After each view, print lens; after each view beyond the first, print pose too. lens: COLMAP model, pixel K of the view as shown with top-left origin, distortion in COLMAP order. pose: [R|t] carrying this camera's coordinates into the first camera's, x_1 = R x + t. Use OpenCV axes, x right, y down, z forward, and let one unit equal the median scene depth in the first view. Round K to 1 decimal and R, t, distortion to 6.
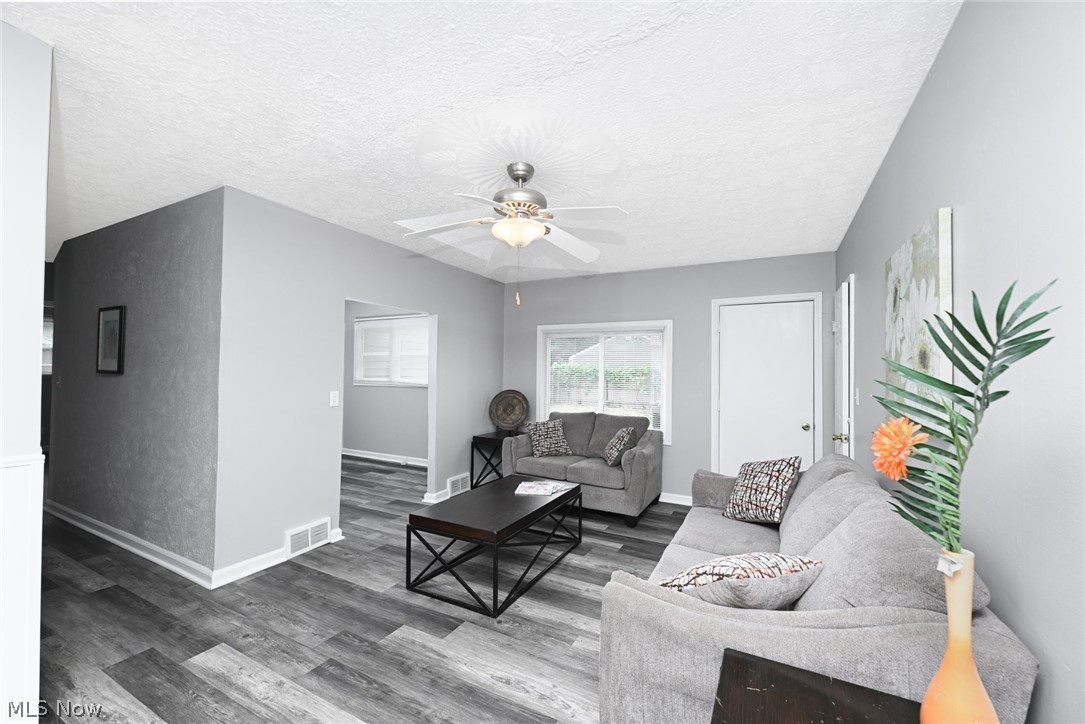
lens RADIAL K [[433.2, 0, 542.5], [0, 433.2, 362.0], [0, 0, 1]] dist [-0.000271, -0.000025]
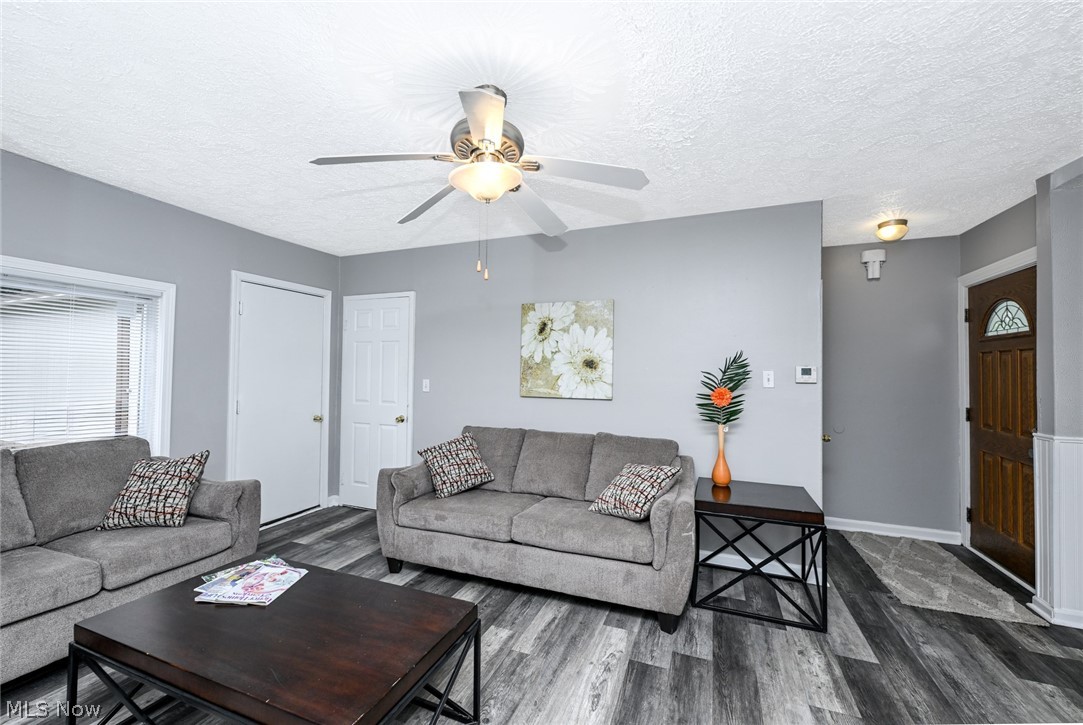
lens RADIAL K [[432.4, 0, 541.5], [0, 432.4, 362.5], [0, 0, 1]] dist [-0.000271, -0.000025]
pose [[-0.108495, 0.008625, 0.994060, -0.760250], [-0.039059, 0.999153, -0.012932, 0.015124], [-0.993329, -0.040230, -0.108067, 0.934136]]
